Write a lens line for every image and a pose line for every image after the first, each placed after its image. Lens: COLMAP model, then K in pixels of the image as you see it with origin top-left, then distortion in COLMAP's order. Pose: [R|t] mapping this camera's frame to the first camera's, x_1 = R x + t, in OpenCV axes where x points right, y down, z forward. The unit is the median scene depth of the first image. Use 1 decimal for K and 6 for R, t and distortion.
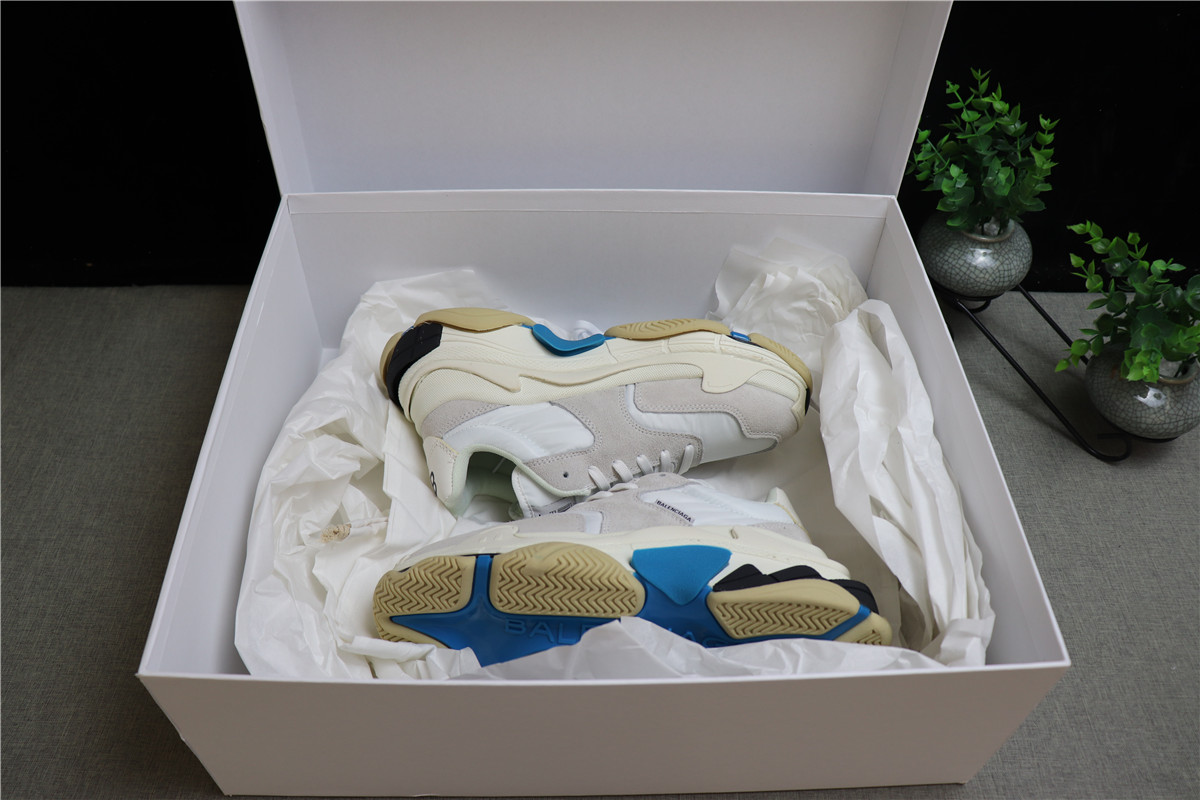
lens RADIAL K [[987.8, 0, 600.0], [0, 987.8, 400.0], [0, 0, 1]] dist [-0.161577, 0.135938]
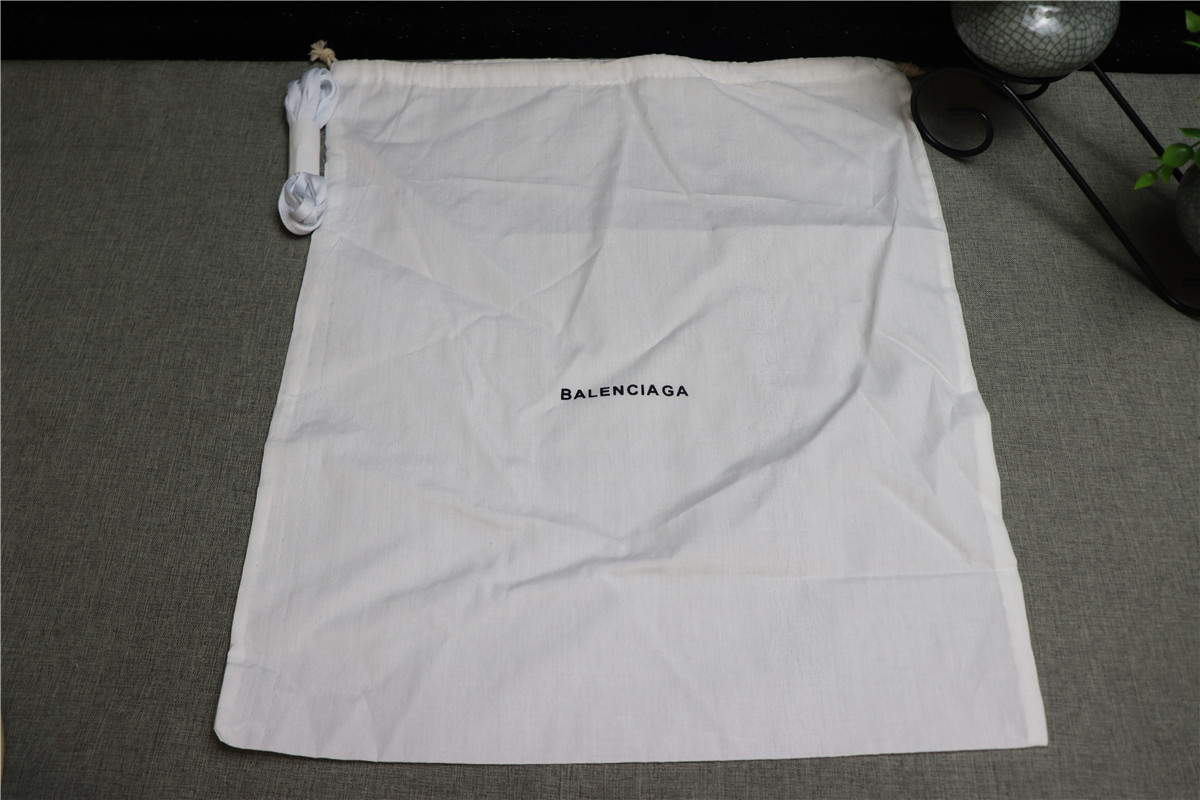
lens RADIAL K [[987.8, 0, 600.0], [0, 987.8, 400.0], [0, 0, 1]] dist [-0.161577, 0.135938]
pose [[0.999623, 0.015144, -0.022881, 0.097234], [-0.009735, 0.975391, 0.220269, -0.027904], [0.025654, -0.219963, 0.975171, 0.269985]]
